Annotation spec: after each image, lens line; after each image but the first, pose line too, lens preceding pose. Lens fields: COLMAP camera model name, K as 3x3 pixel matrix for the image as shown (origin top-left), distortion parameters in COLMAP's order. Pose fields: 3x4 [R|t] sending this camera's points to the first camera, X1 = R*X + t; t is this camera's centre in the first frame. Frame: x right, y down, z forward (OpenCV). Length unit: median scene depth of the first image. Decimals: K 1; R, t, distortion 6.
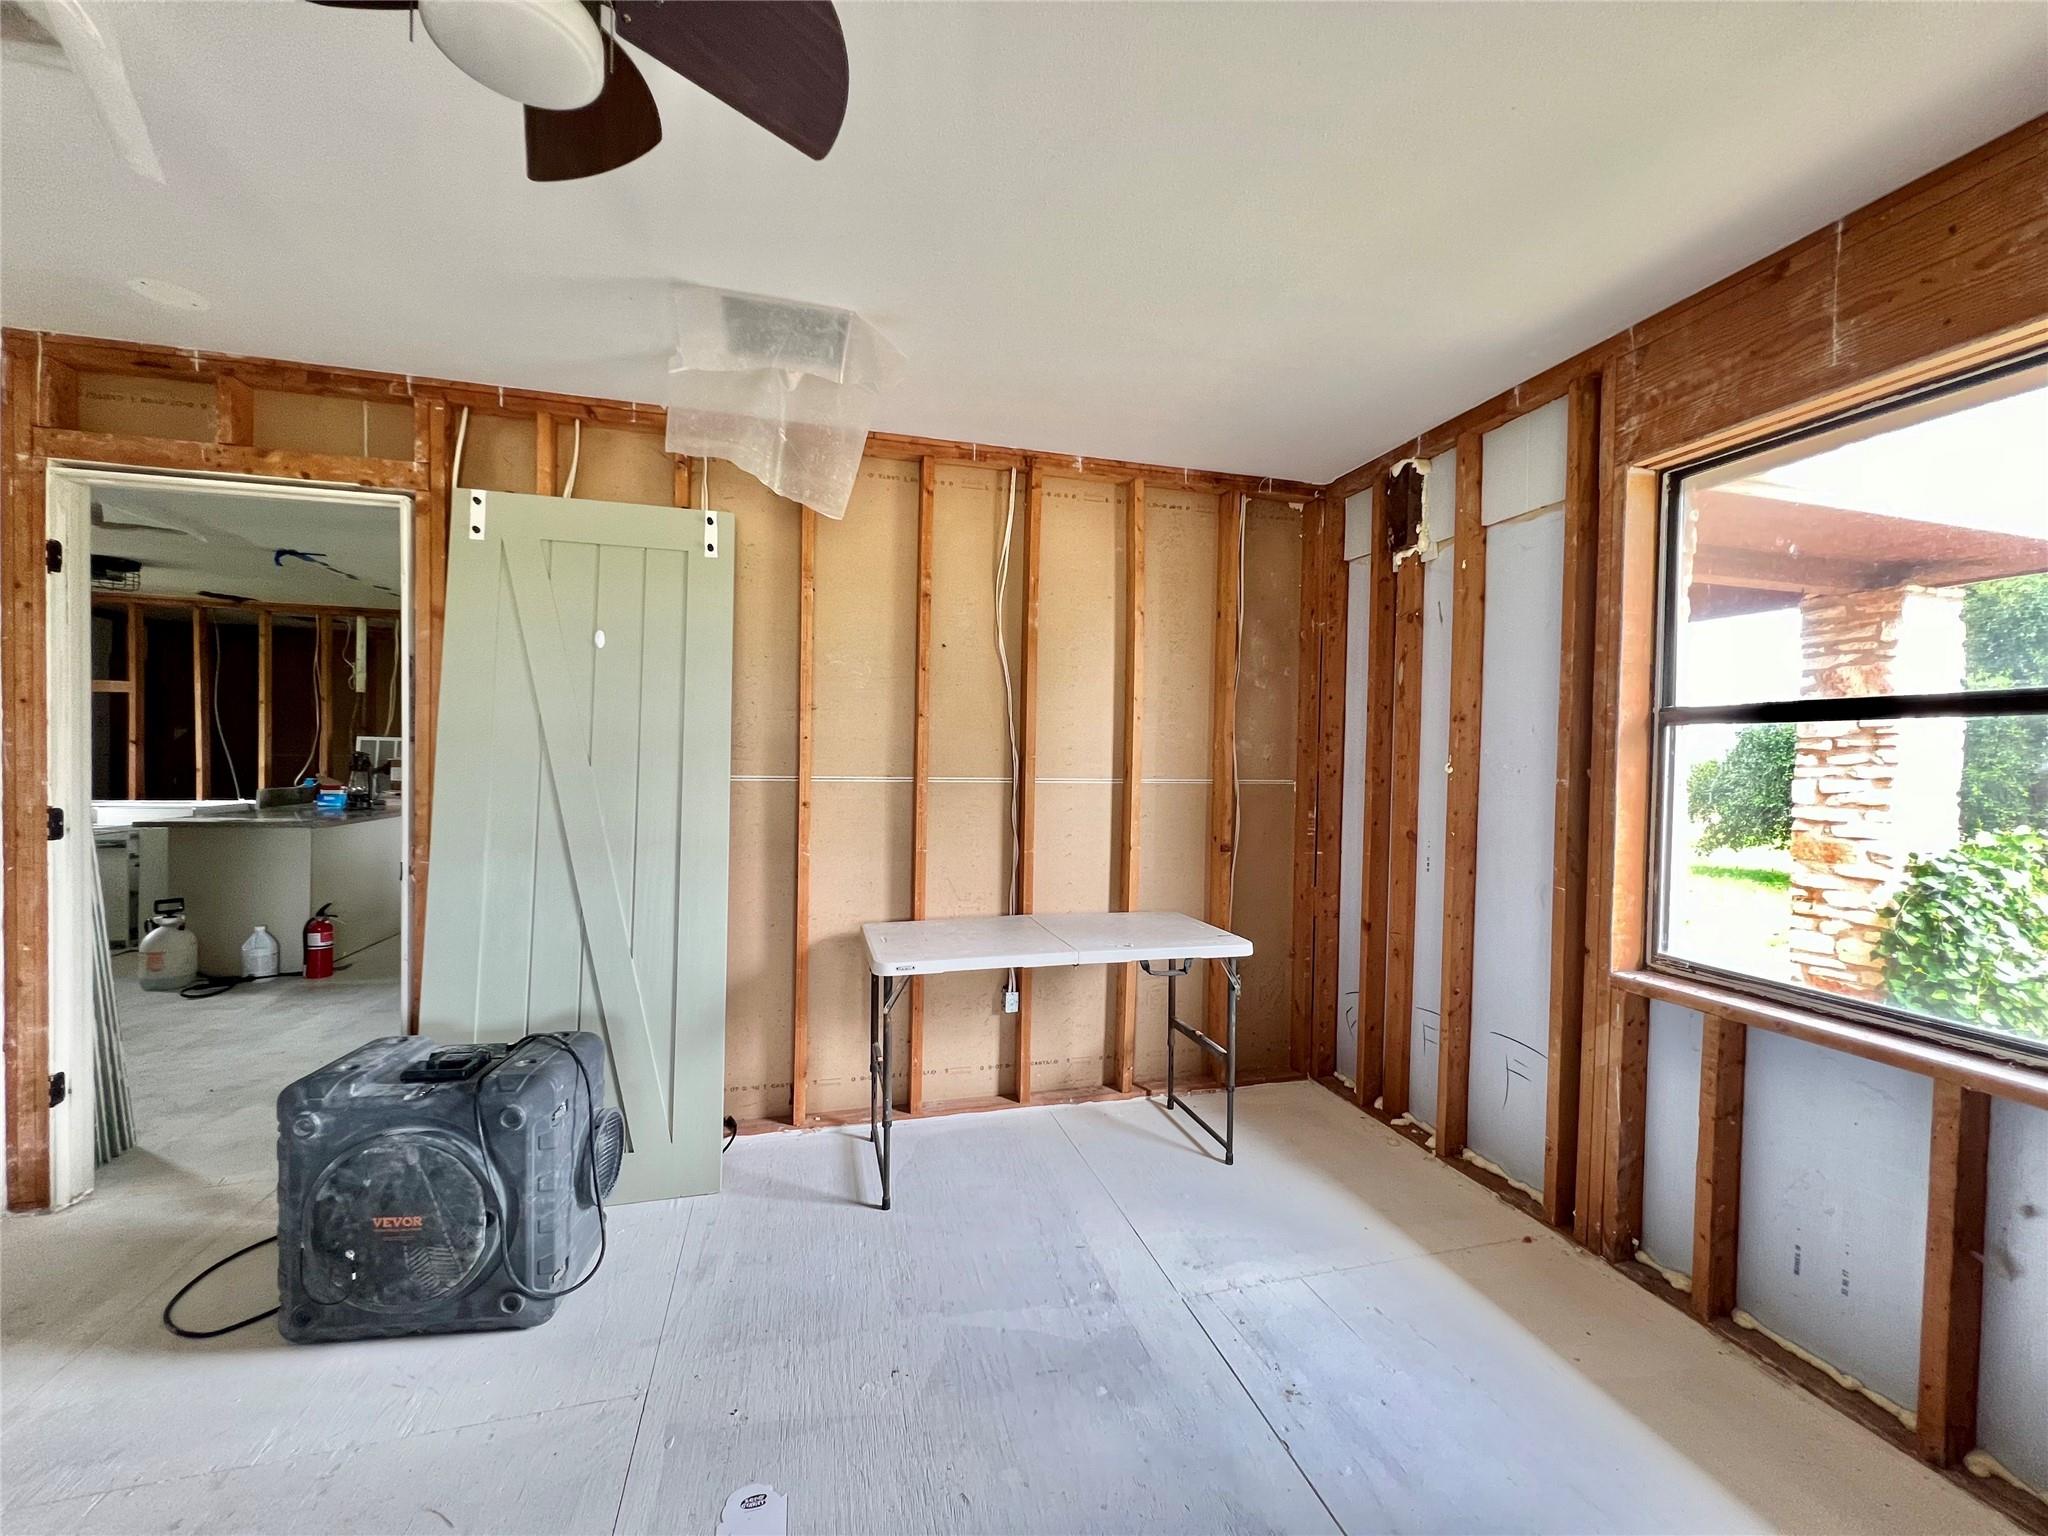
lens RADIAL K [[828.2, 0, 1024.4], [0, 828.2, 776.7], [0, 0, 1]] dist [0.000417, 0.000302]
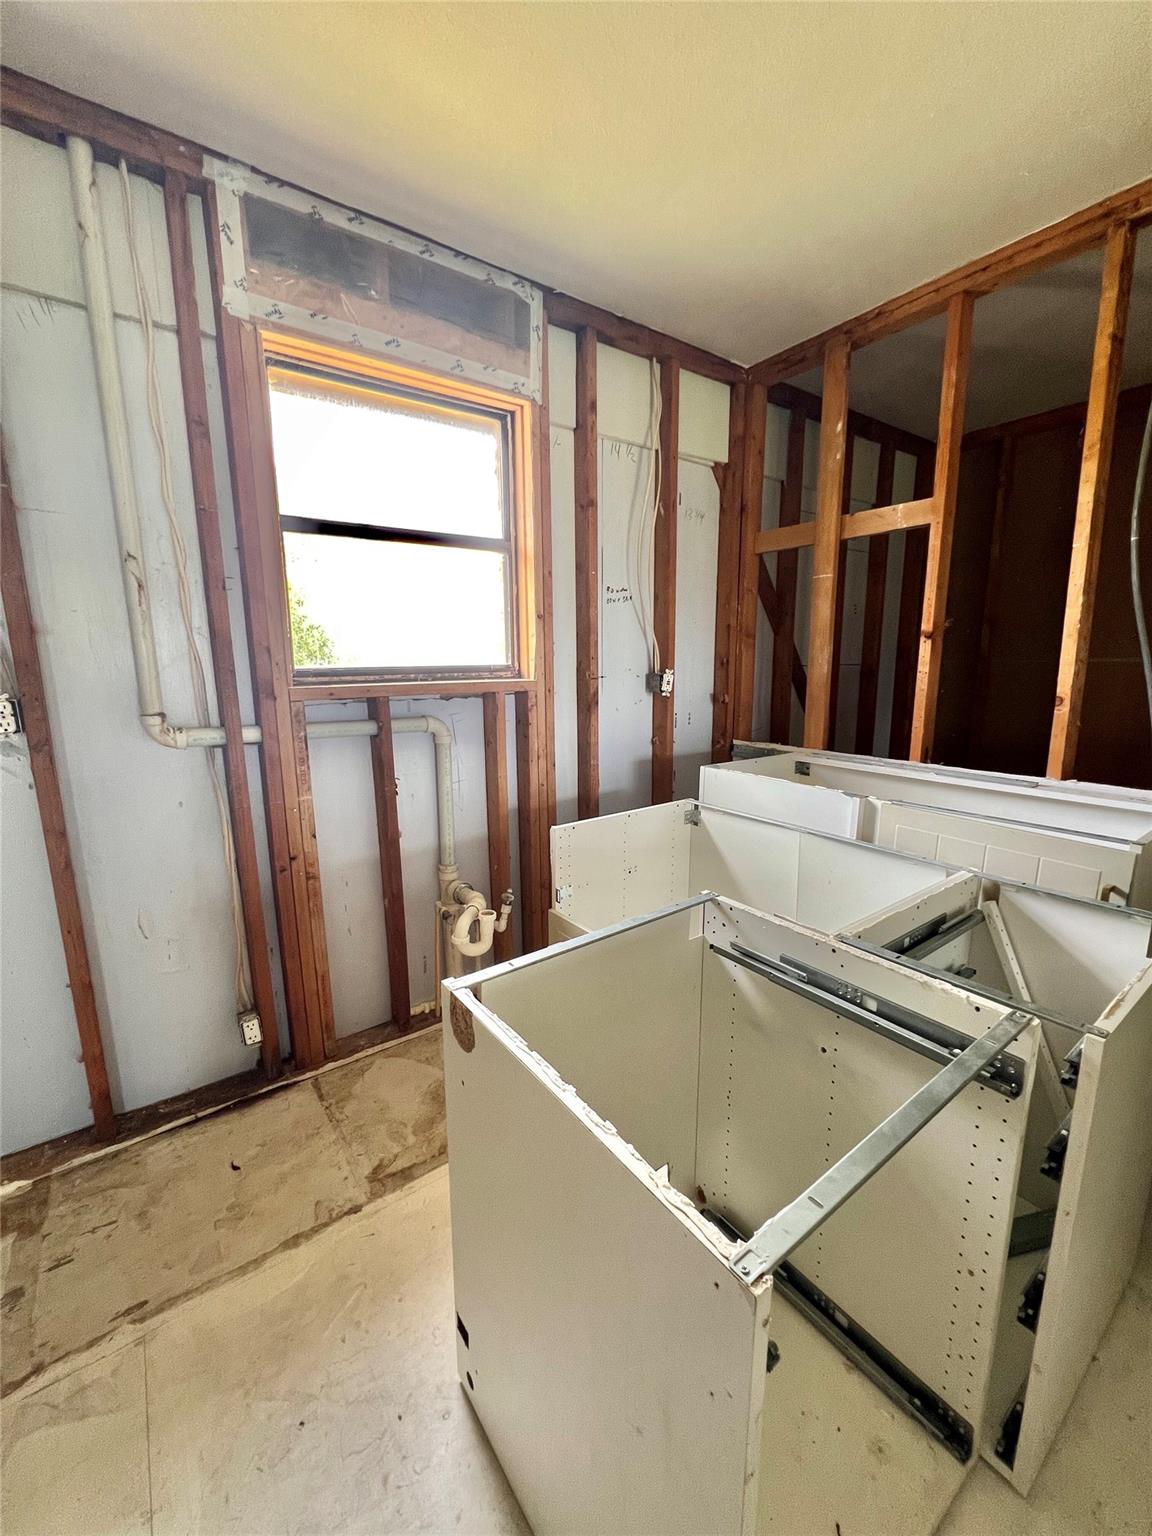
lens RADIAL K [[617.7, 0, 573.6], [0, 617.7, 770.3], [0, 0, 1]] dist [-0.001514, 0.000095]
pose [[0.356652, 0.144372, -0.923015, -2.168136], [-0.006369, 0.988340, 0.152128, -0.050798], [0.934216, -0.048378, 0.353413, 1.835268]]
